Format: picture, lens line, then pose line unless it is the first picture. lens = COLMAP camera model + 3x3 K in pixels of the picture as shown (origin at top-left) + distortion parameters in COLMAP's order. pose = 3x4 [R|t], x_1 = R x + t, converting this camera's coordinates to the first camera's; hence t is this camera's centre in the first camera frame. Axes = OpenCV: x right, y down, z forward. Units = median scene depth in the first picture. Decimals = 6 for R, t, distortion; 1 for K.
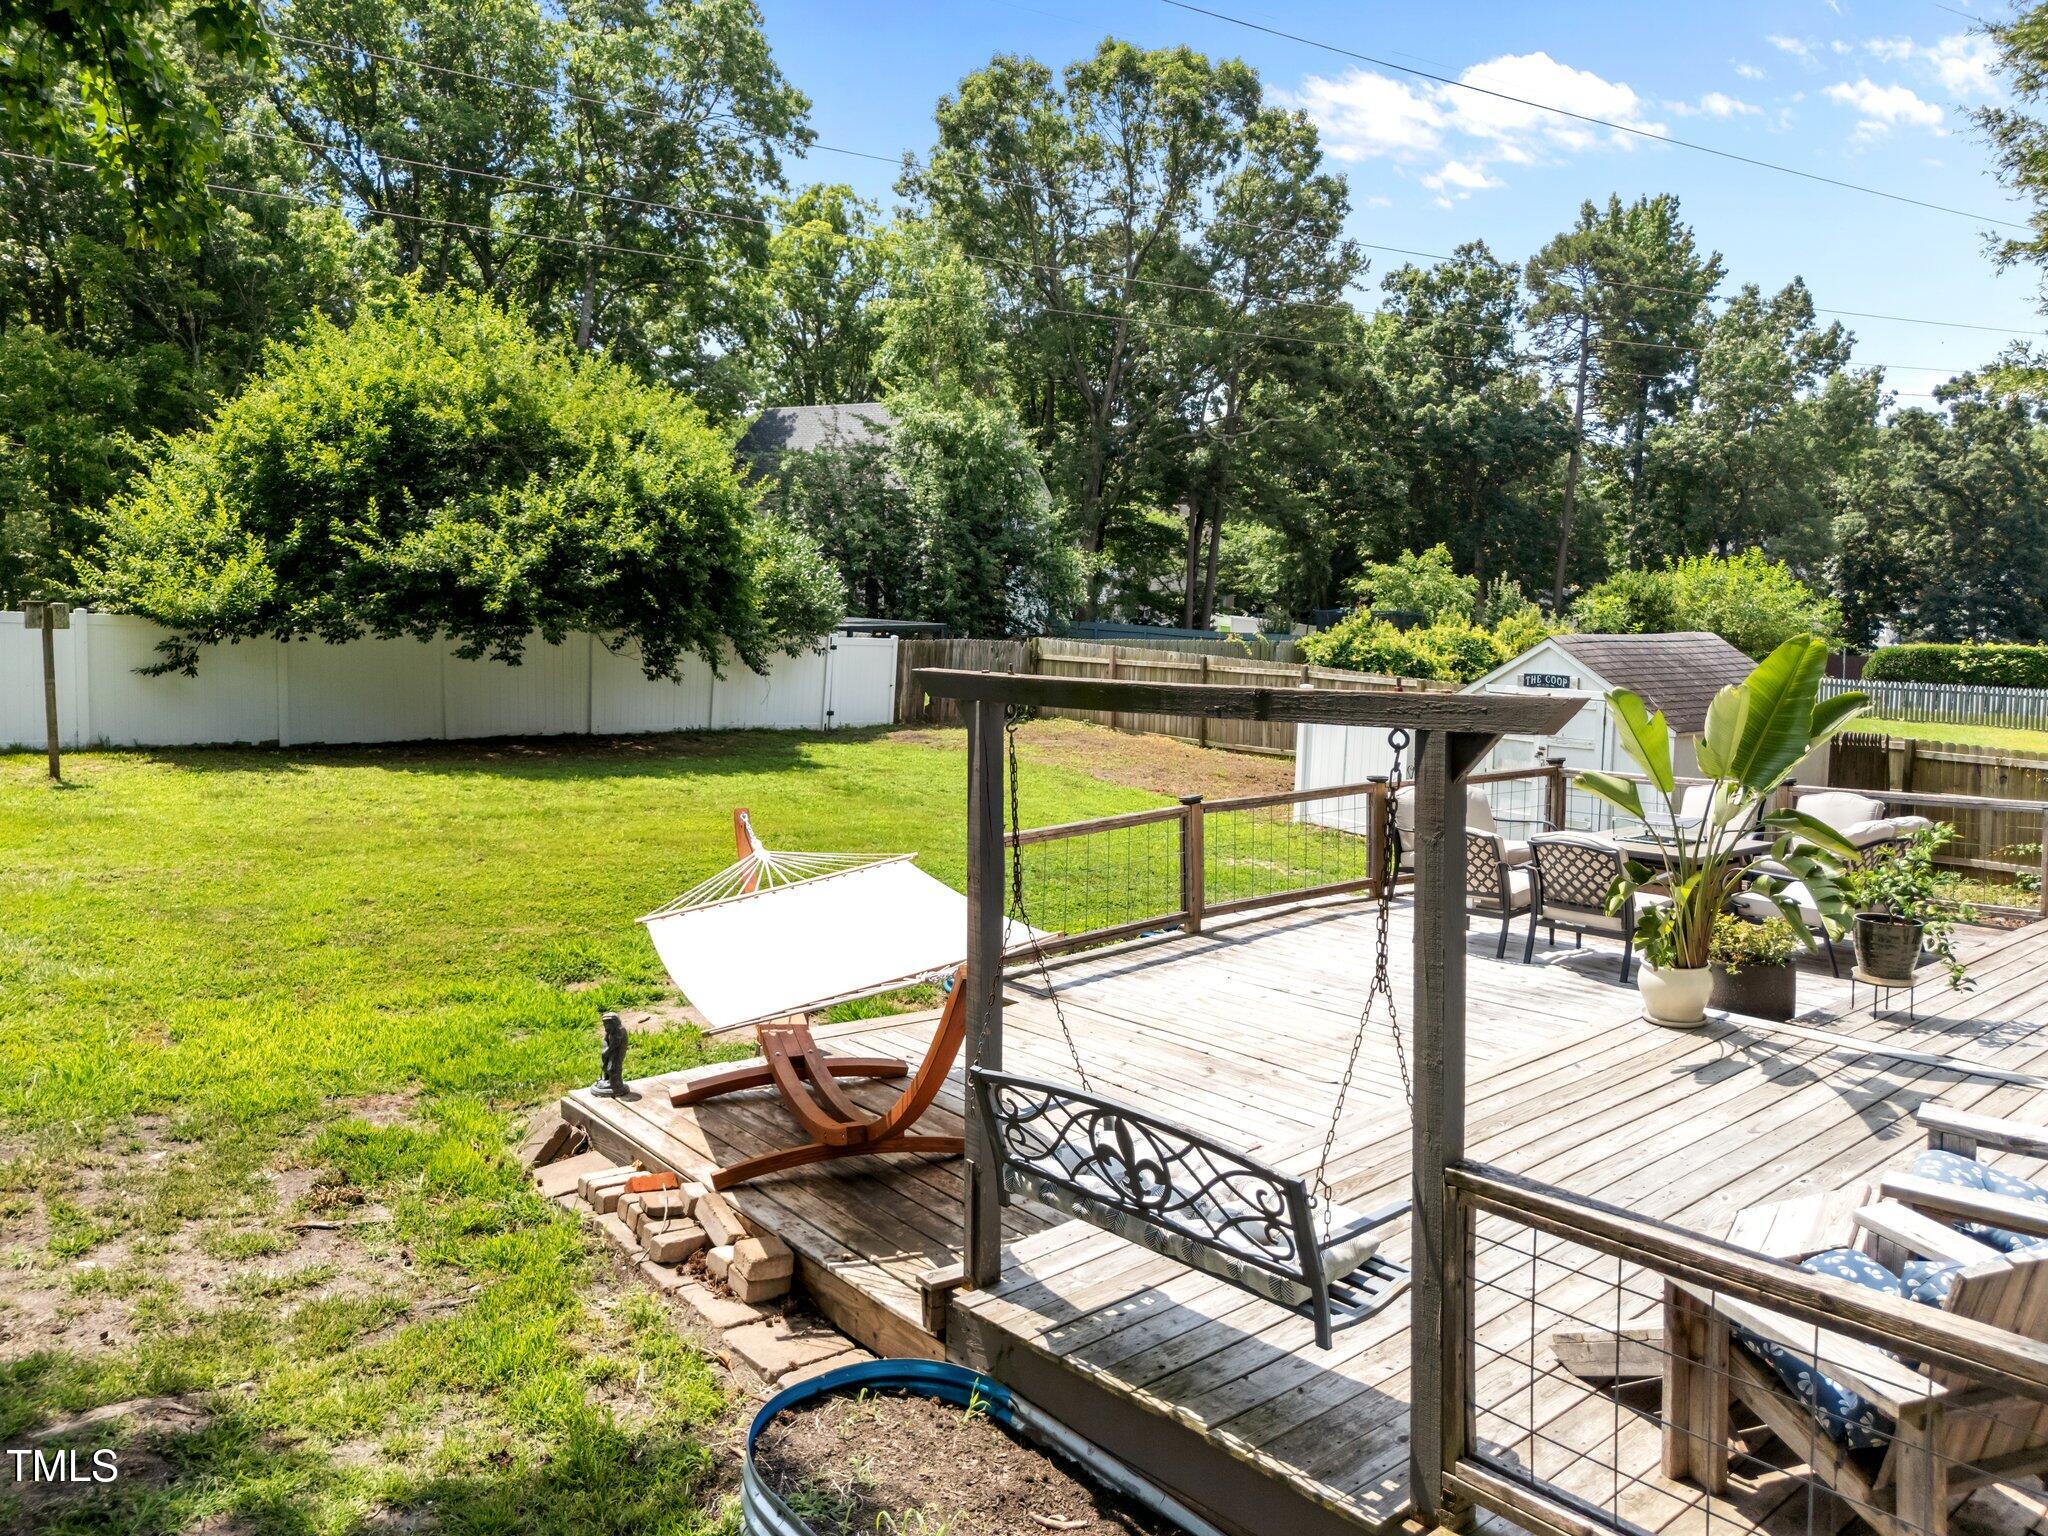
lens RADIAL K [[1557.7, 0, 1027.6], [0, 1557.7, 729.2], [0, 0, 1]] dist [0.048965, -0.036362]
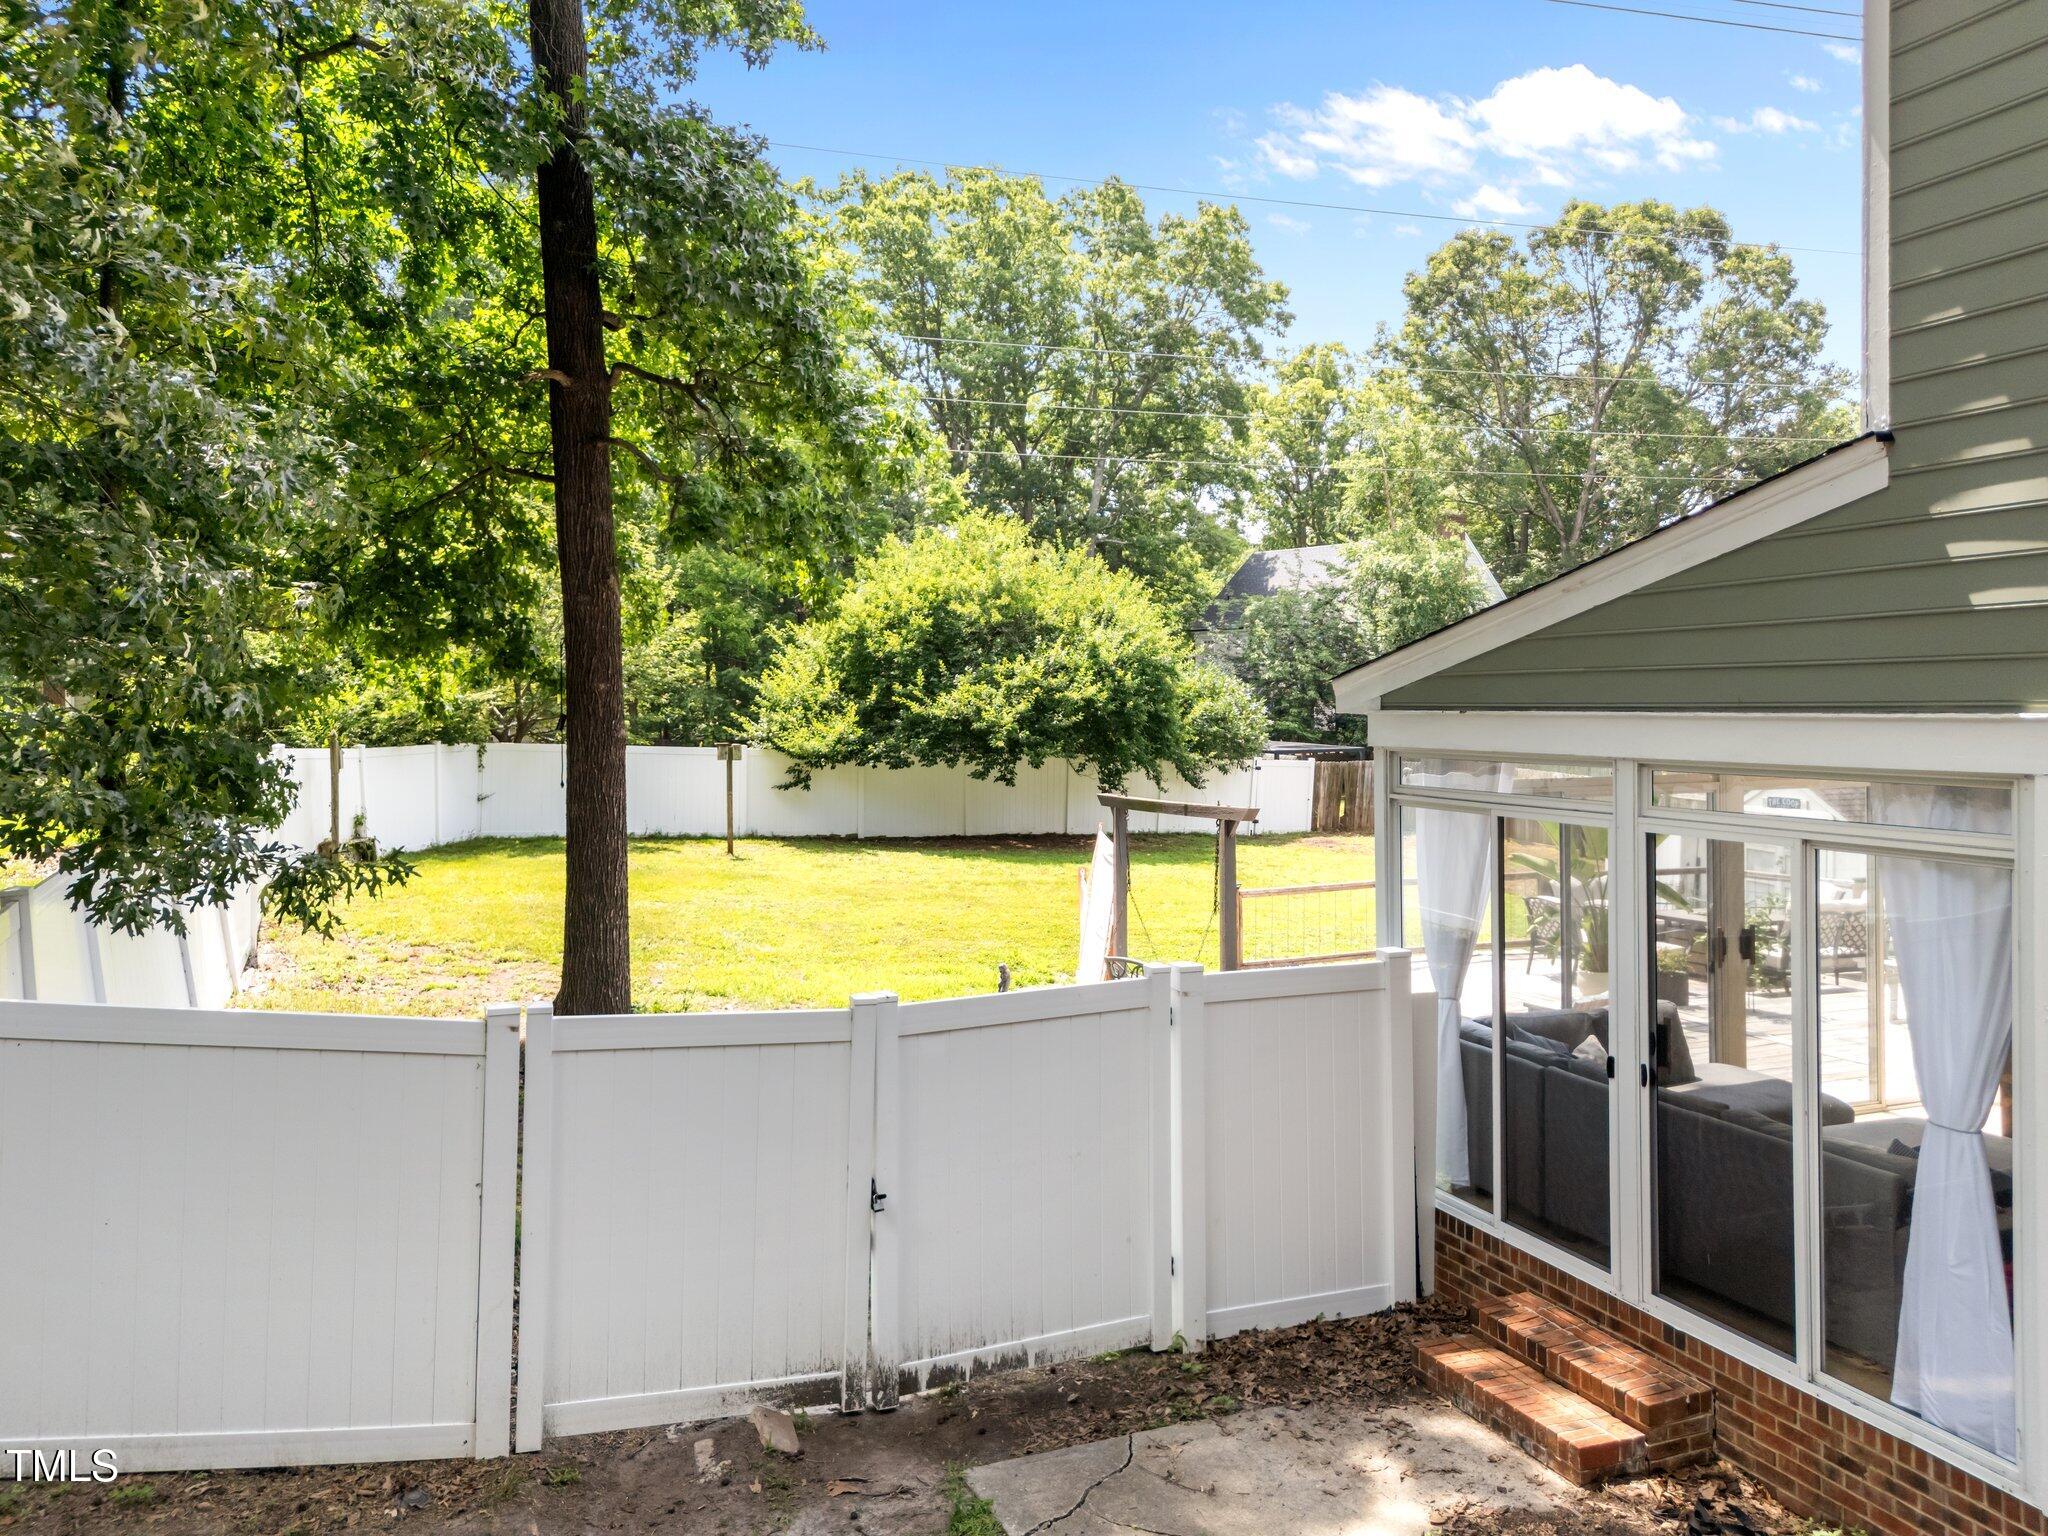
lens RADIAL K [[1557.7, 0, 1021.1], [0, 1557.7, 757.0], [0, 0, 1]] dist [0.048965, -0.036362]
pose [[0.942142, -0.000965, -0.335214, 0.109263], [-0.016870, 0.998592, -0.050289, 0.004096], [0.334790, 0.053034, 0.940799, -0.227351]]
